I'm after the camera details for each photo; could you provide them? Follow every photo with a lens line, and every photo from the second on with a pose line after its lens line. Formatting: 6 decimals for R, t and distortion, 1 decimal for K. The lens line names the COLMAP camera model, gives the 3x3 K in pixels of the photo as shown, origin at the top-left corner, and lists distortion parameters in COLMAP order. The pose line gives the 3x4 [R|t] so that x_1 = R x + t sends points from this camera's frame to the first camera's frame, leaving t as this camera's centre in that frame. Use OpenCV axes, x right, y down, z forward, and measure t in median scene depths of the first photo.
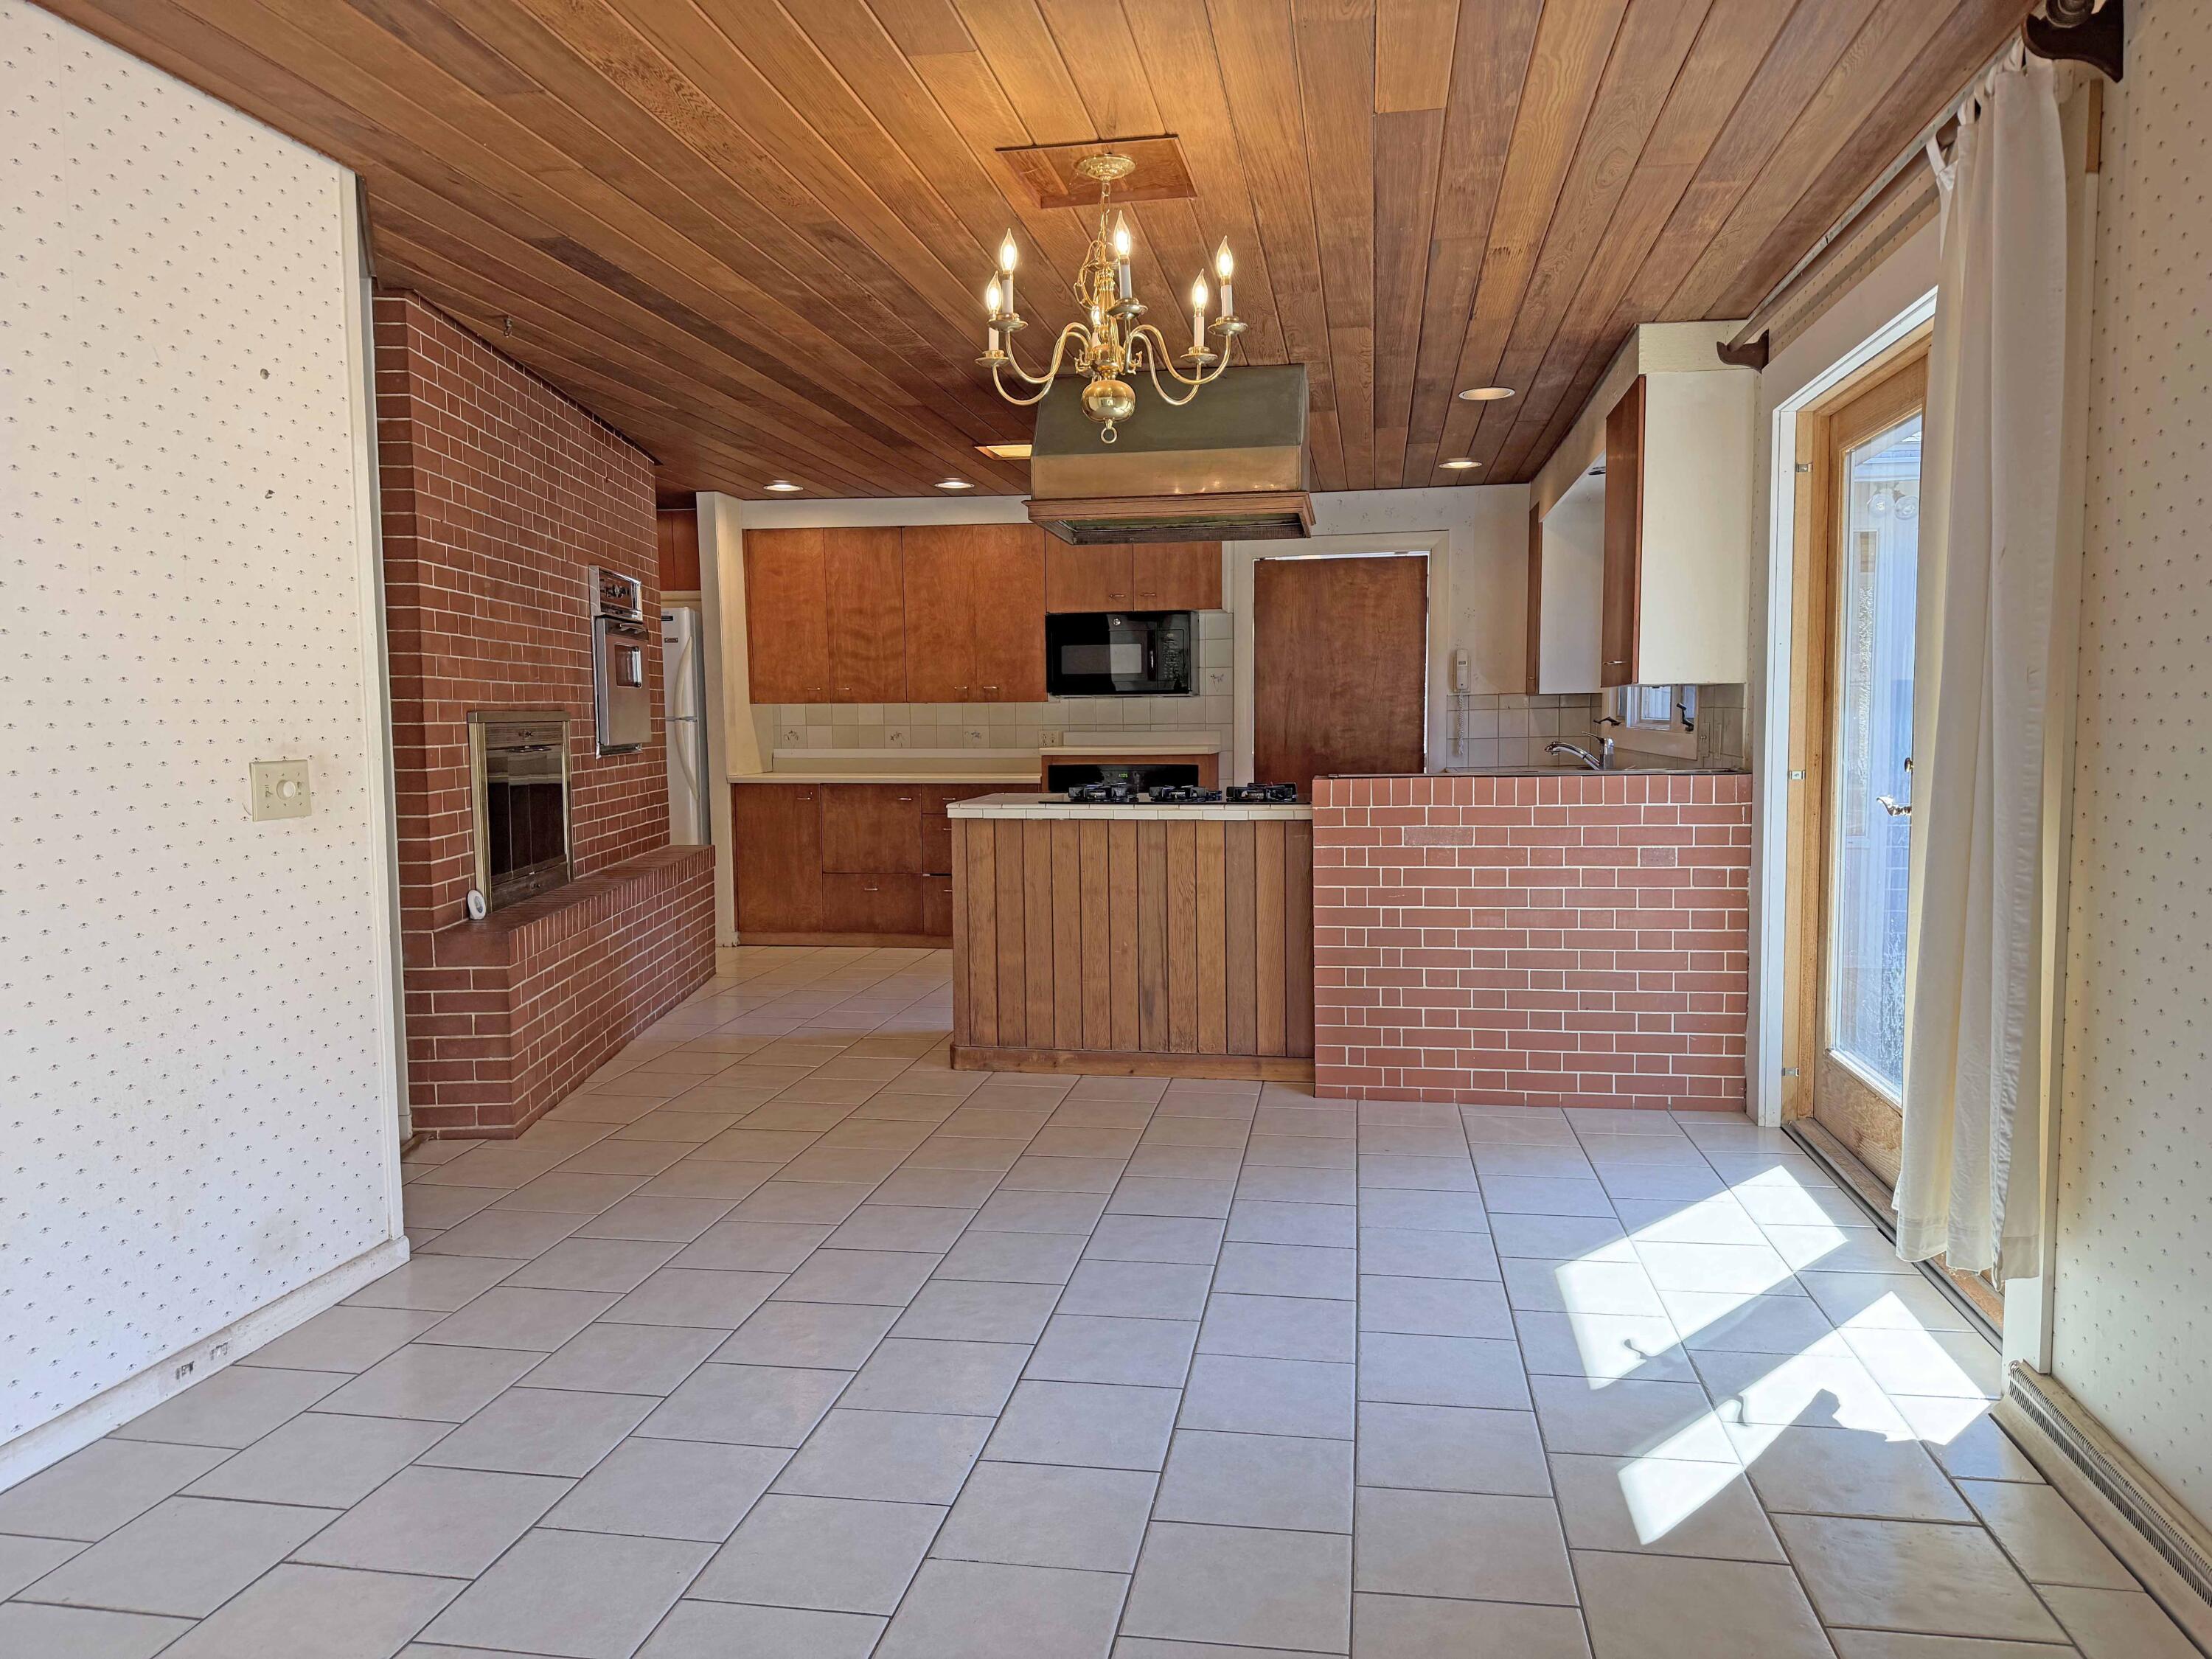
lens RADIAL K [[1529.8, 0, 1106.5], [0, 1529.8, 834.2], [0, 0, 1]] dist [0.181804, -0.377596]
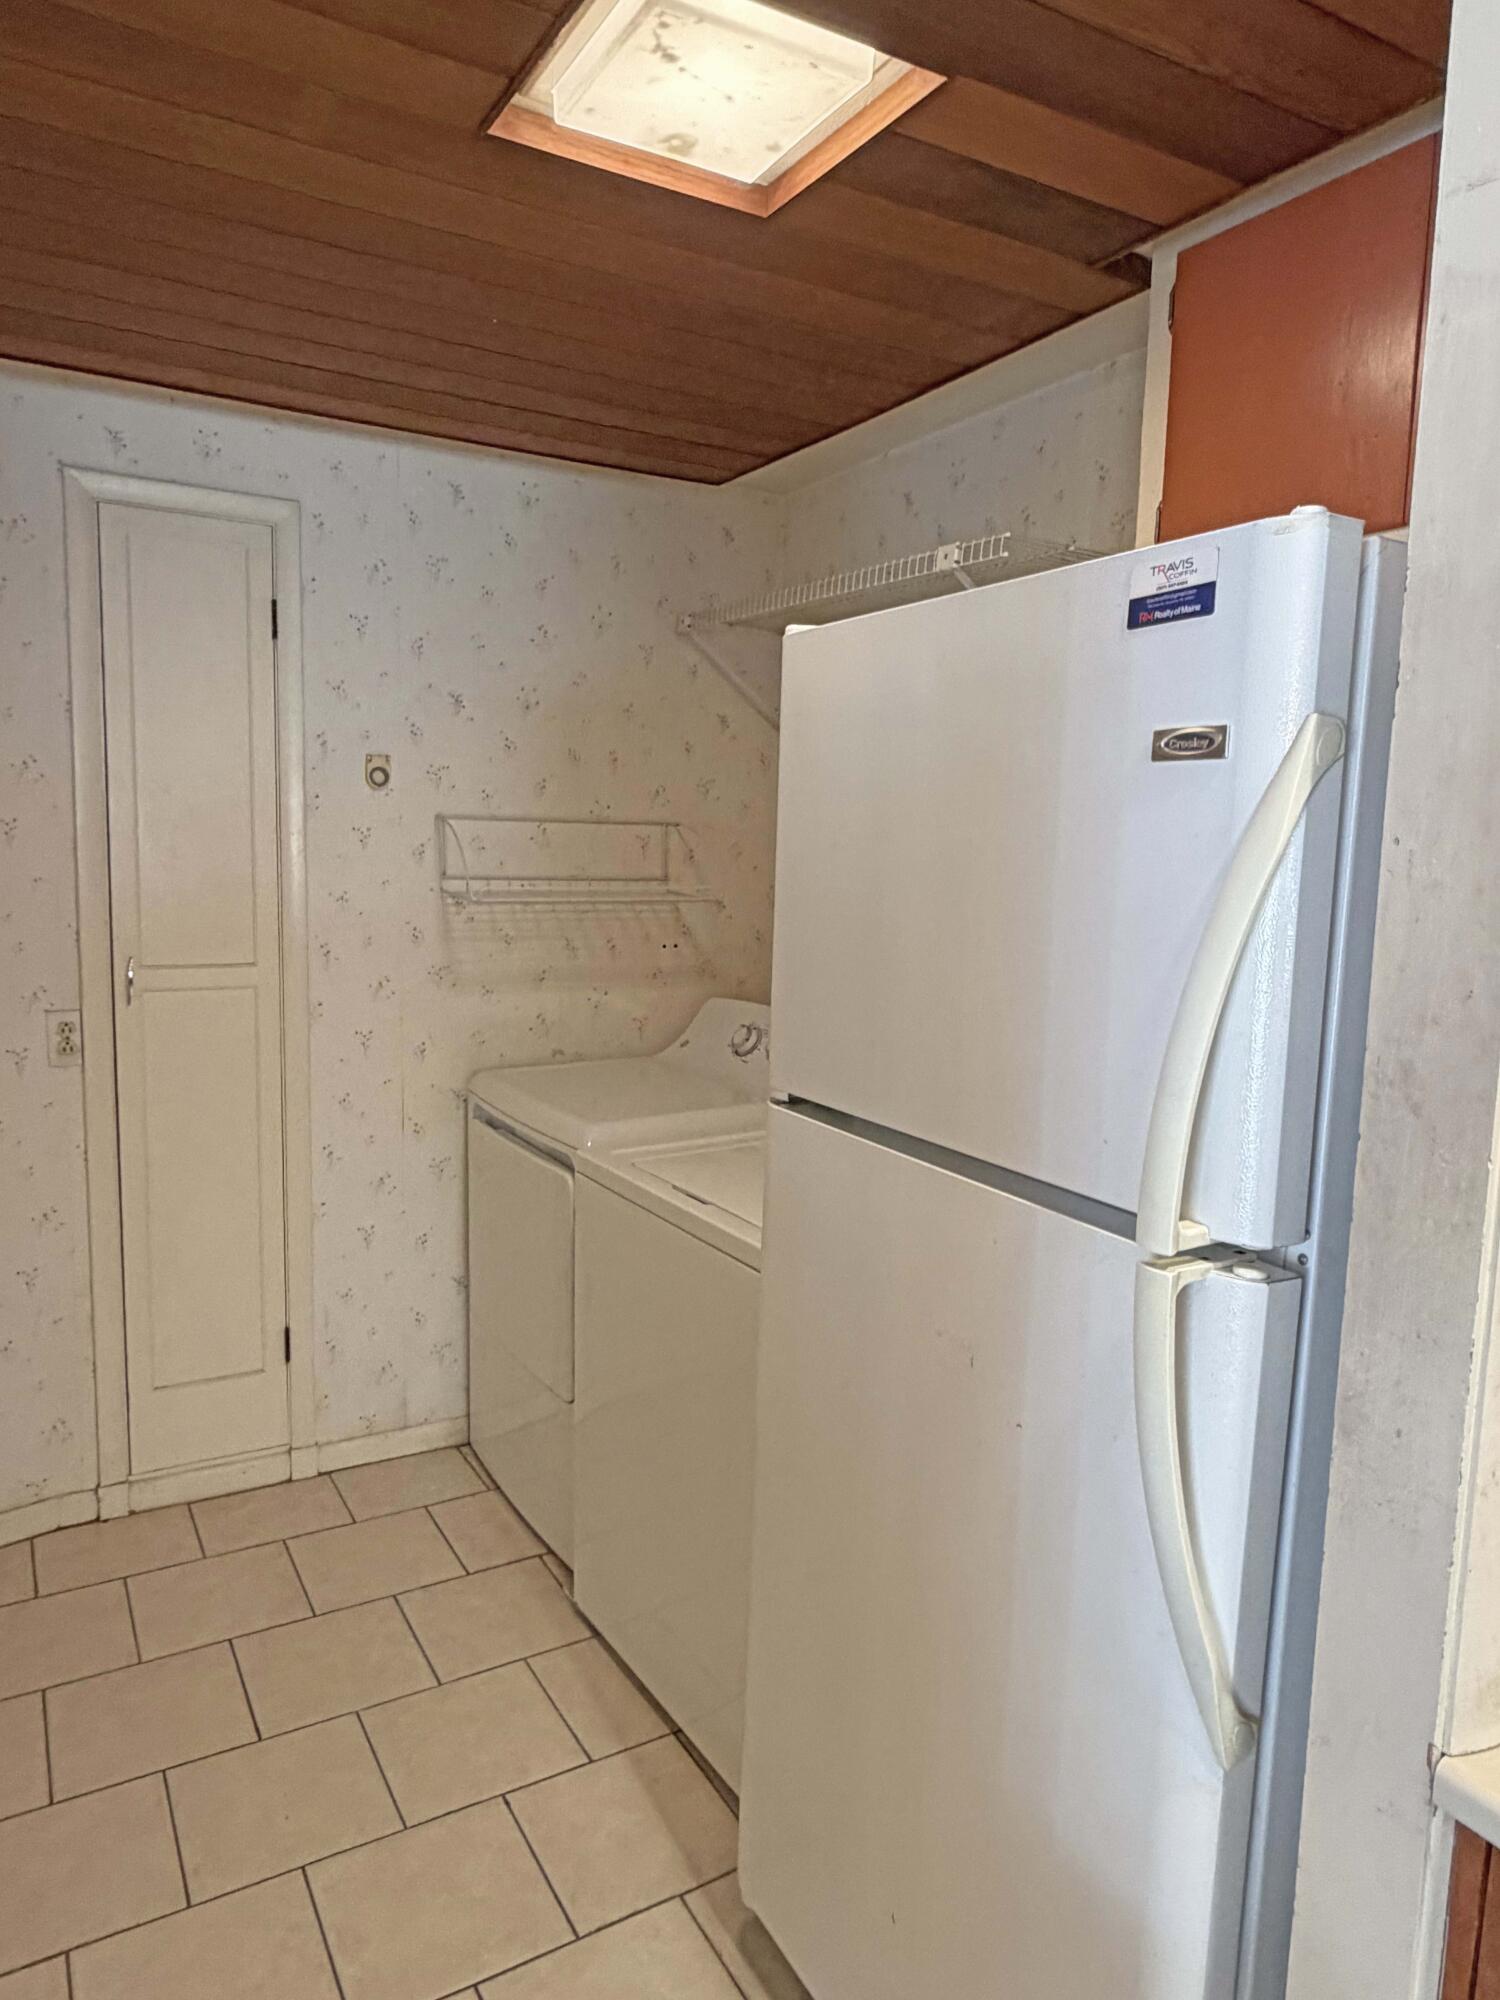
lens RADIAL K [[1292.5, 0, 750.0], [0, 1292.5, 1000.0], [0, 0, 1]] dist [-0.001193, 0.000723]
pose [[0.639439, 0.122137, -0.759078, -0.319151], [-0.093113, 0.992336, 0.081231, -0.163602], [0.763182, 0.018738, 0.645912, 1.361945]]
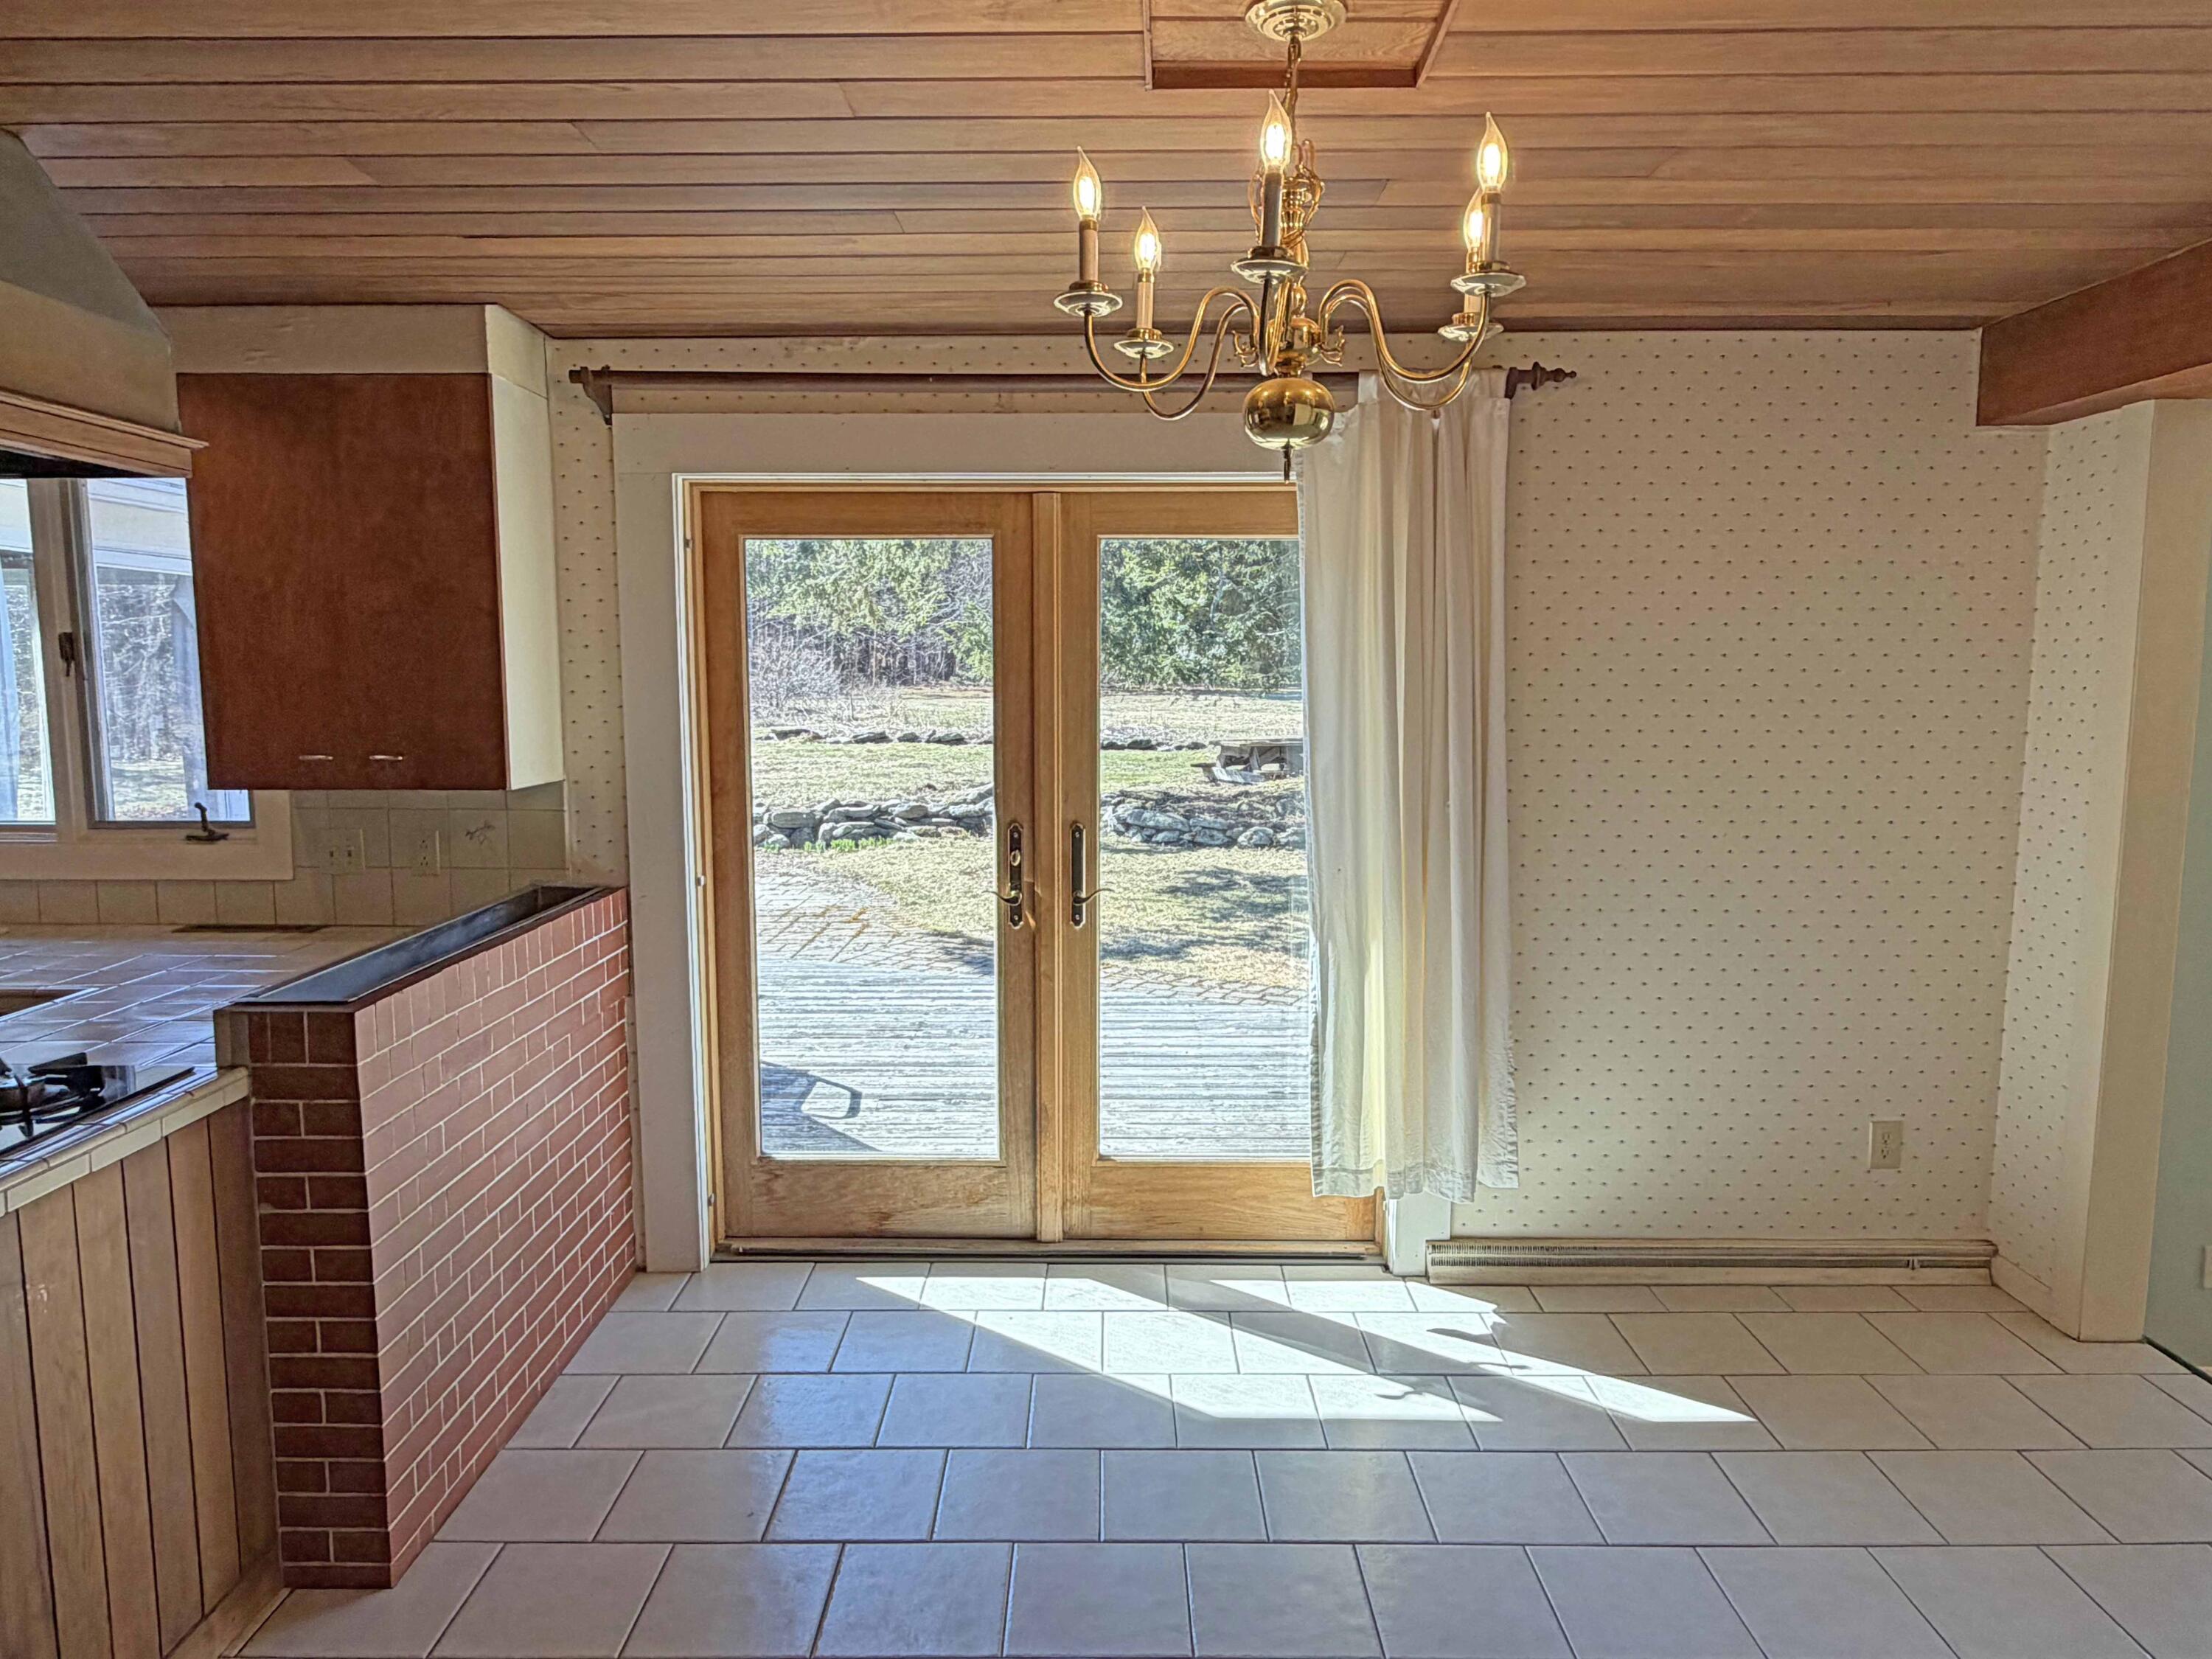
lens RADIAL K [[1428.5, 0, 1097.0], [0, 1428.5, 826.9], [0, 0, 1]] dist [-0.001833, -0.000697]
pose [[-0.161136, -0.100708, 0.981781, -0.347104], [0.077459, 0.990421, 0.114307, -0.123501], [-0.983888, 0.094467, -0.151792, 0.755841]]
